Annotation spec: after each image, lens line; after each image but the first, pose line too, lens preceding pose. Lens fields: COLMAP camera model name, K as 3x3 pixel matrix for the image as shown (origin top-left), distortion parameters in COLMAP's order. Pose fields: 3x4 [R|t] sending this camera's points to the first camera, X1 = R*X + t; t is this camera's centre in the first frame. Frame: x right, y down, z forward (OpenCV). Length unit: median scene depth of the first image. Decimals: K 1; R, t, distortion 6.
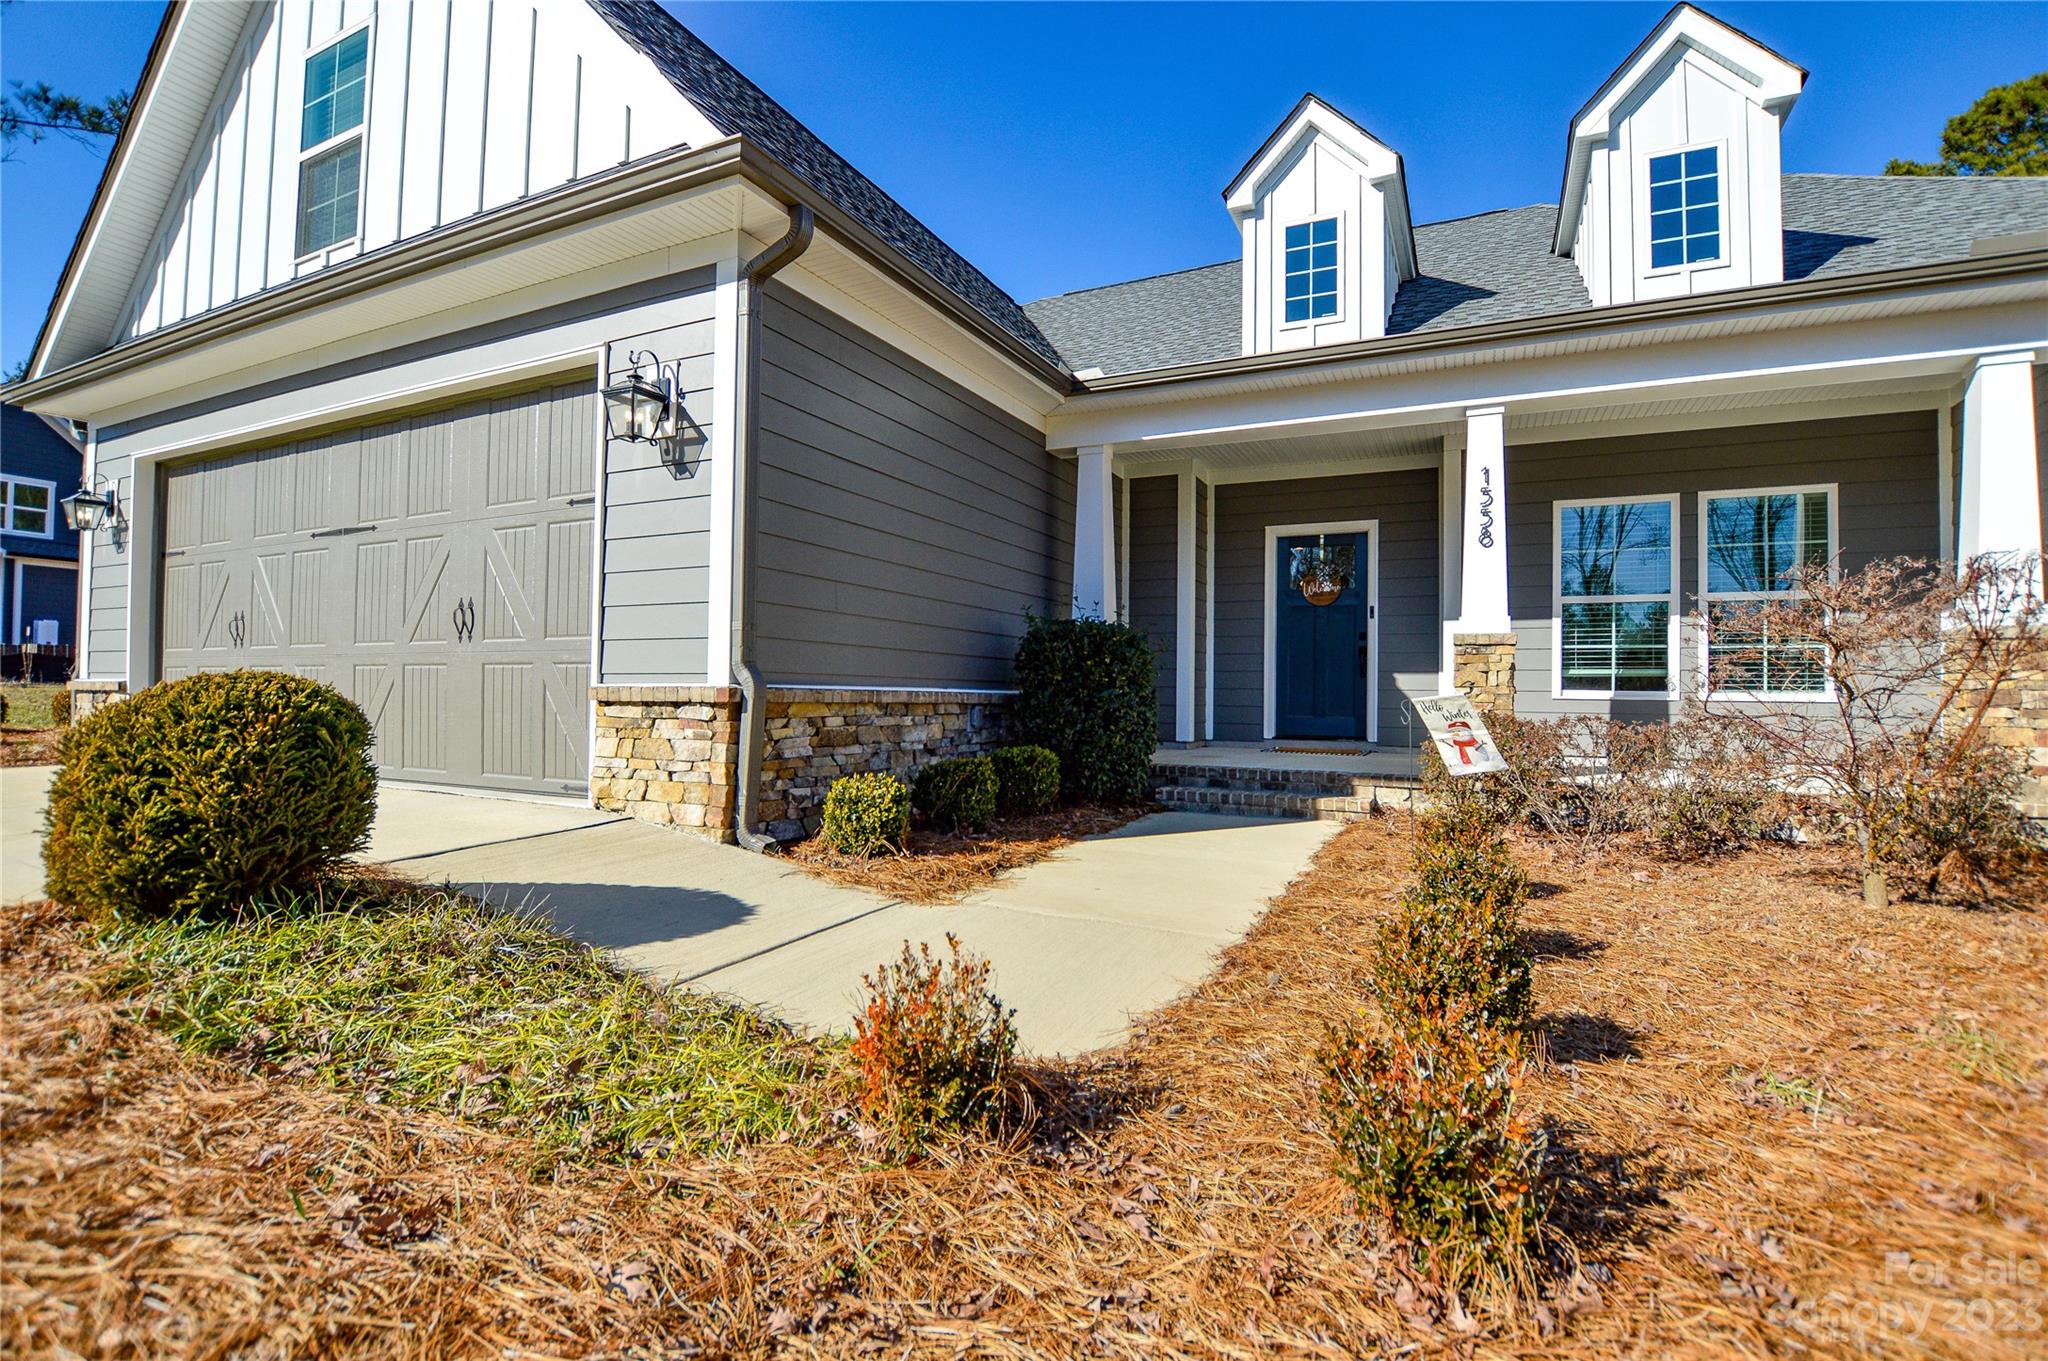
lens RADIAL K [[936.9, 0, 1026.4], [0, 936.9, 679.6], [0, 0, 1]] dist [-0.025957, 0.001385]
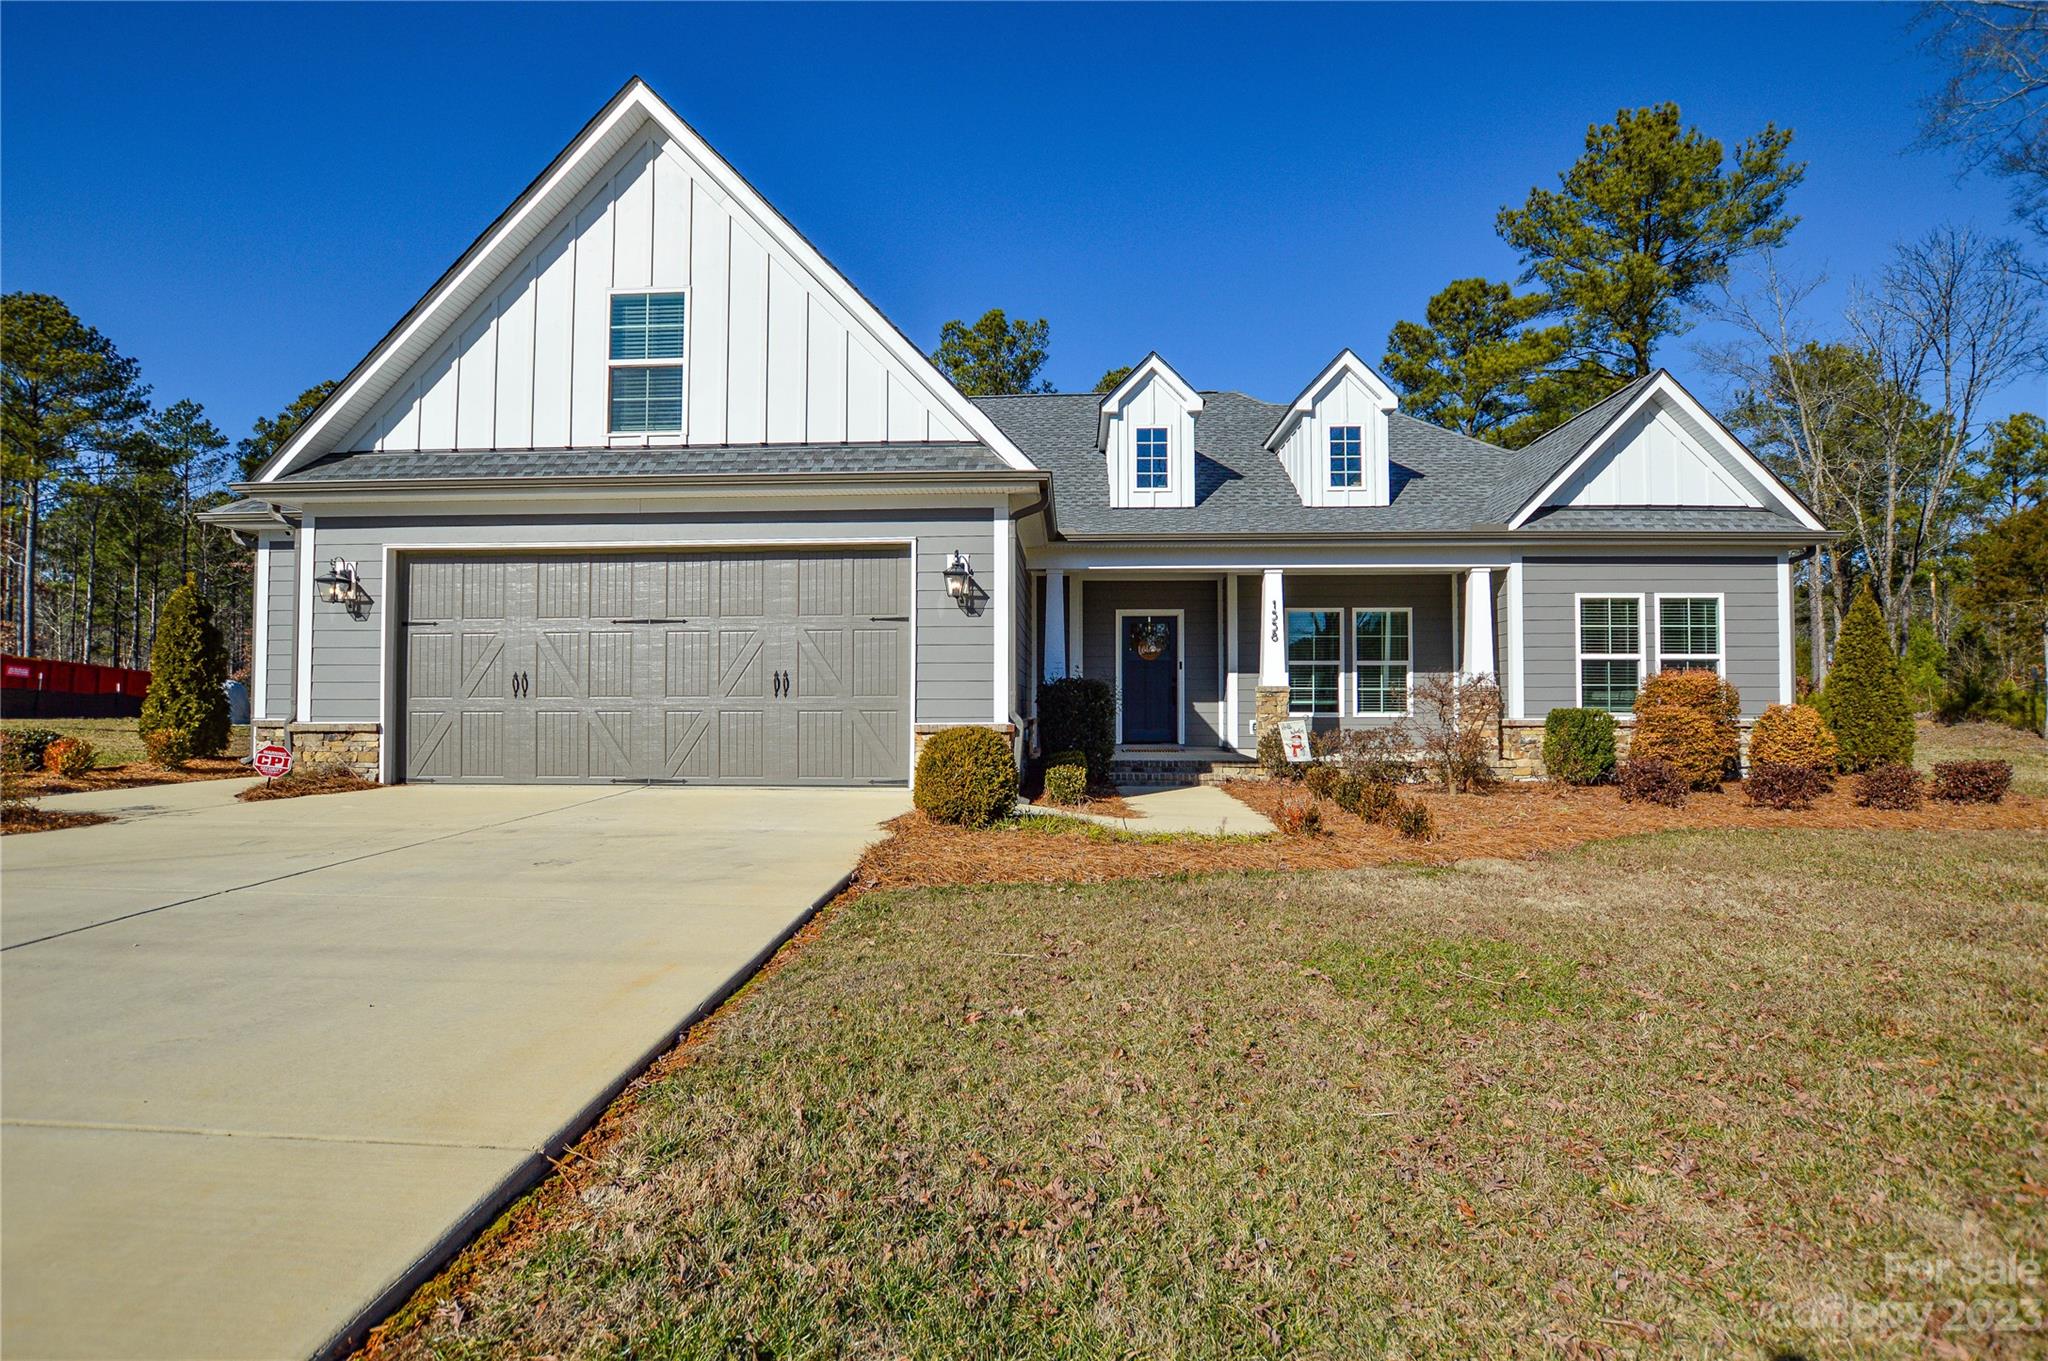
lens RADIAL K [[979.1, 0, 1015.8], [0, 979.1, 684.5], [0, 0, 1]] dist [-0.028175, 0.000258]
pose [[0.921179, -0.004650, 0.389111, -0.738019], [0.005839, 0.999981, -0.001874, -0.047825], [-0.389095, 0.003999, 0.921189, -0.619265]]
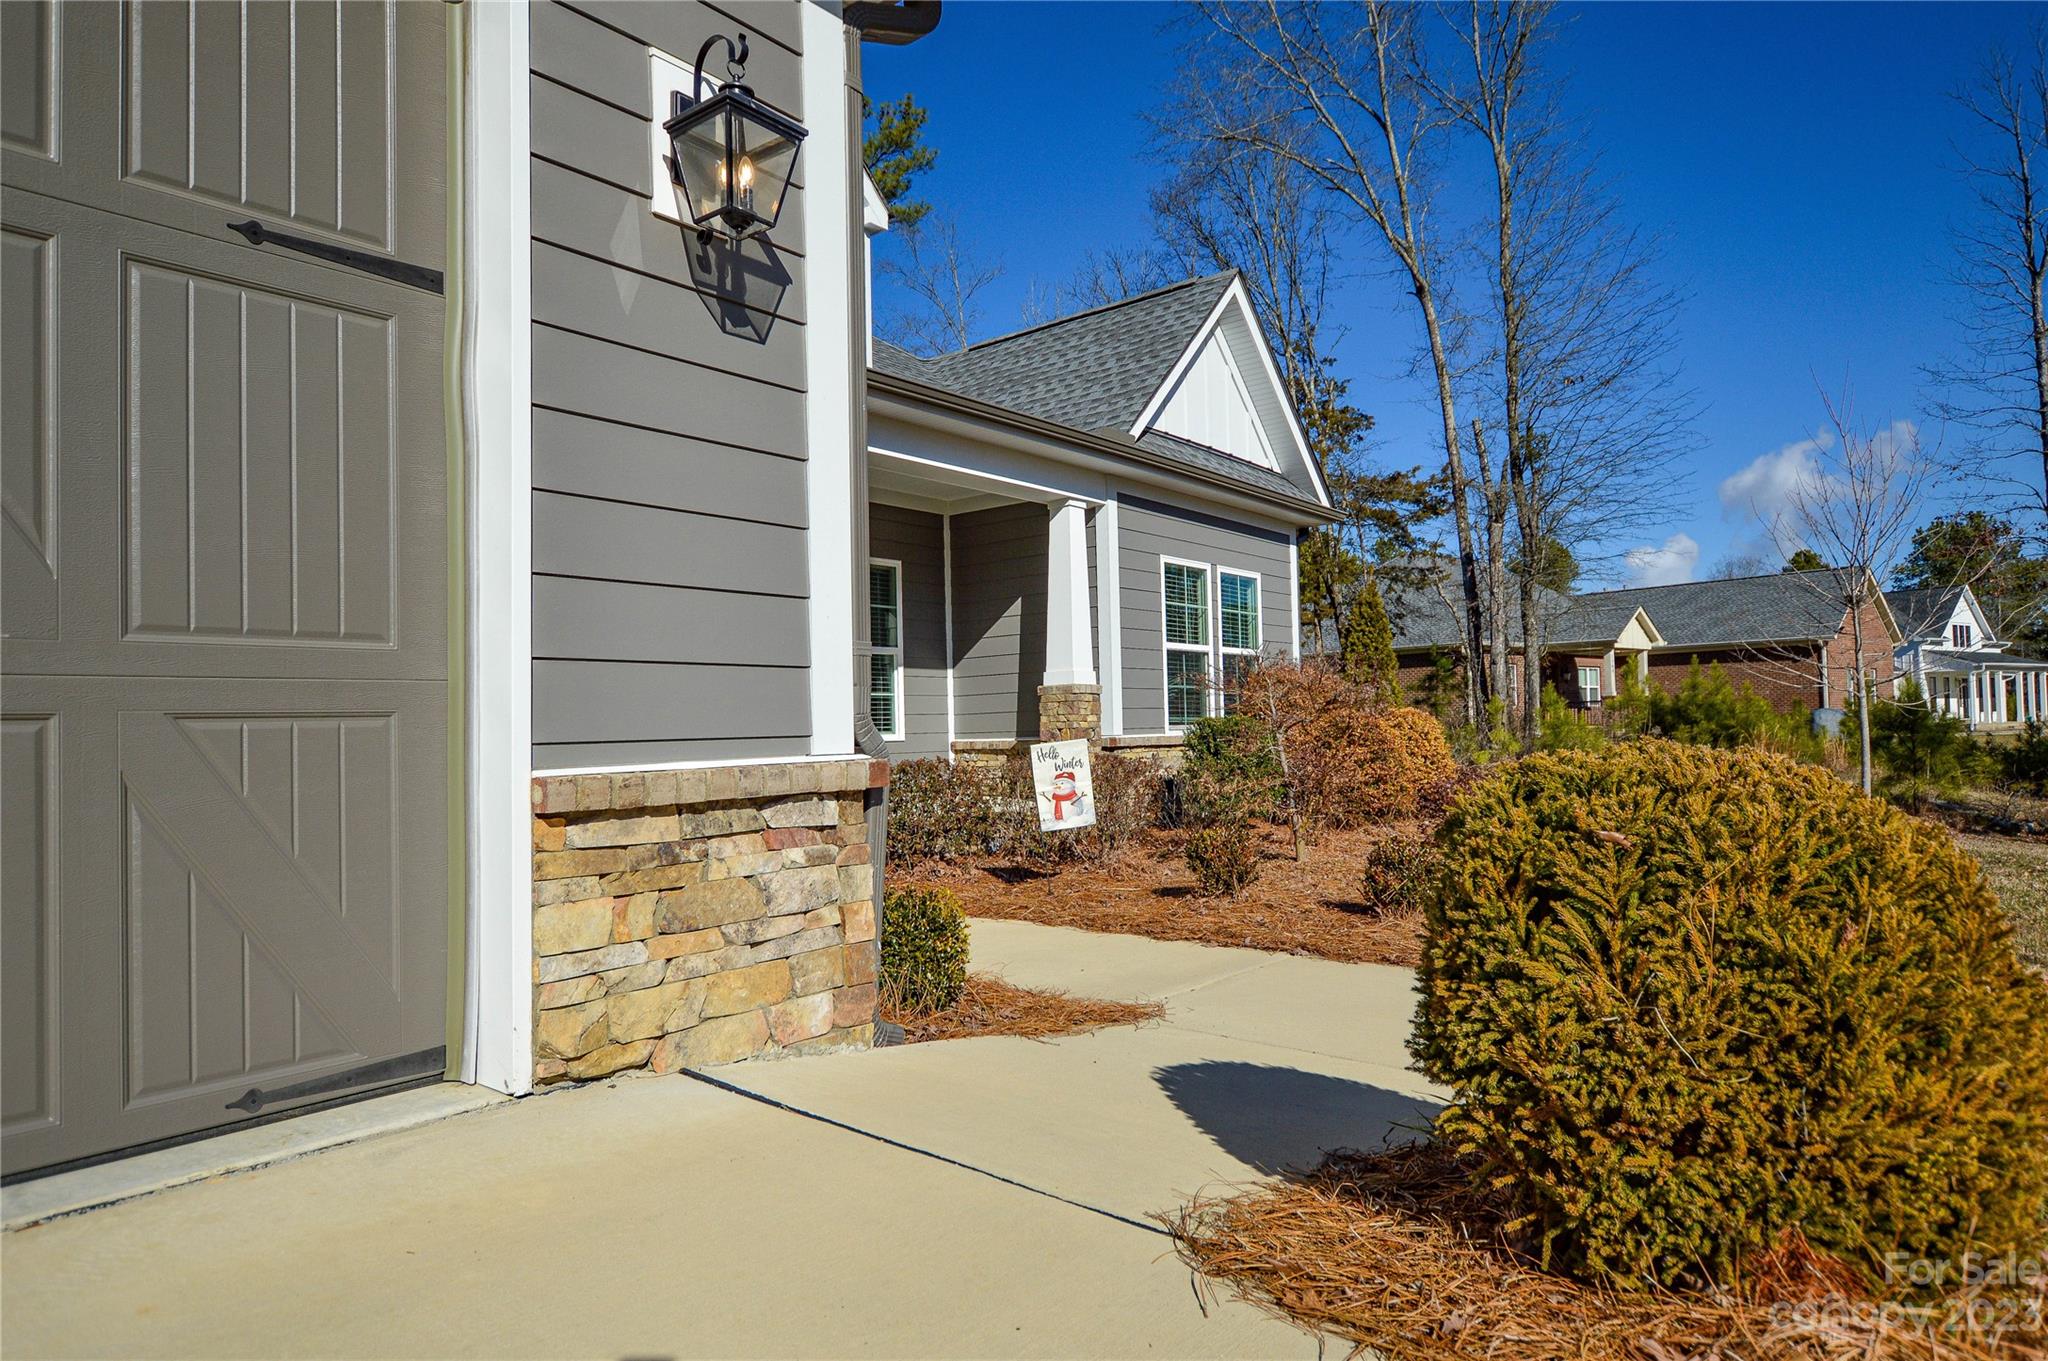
lens RADIAL K [[1205.2, 0, 1016.2], [0, 1205.2, 697.1], [0, 0, 1]] dist [-0.016692, 0.000606]
pose [[0.230683, 0.008113, 0.972995, -0.644697], [0.009304, 0.999901, -0.010543, -0.013582], [-0.972984, 0.011485, 0.230585, 0.491567]]
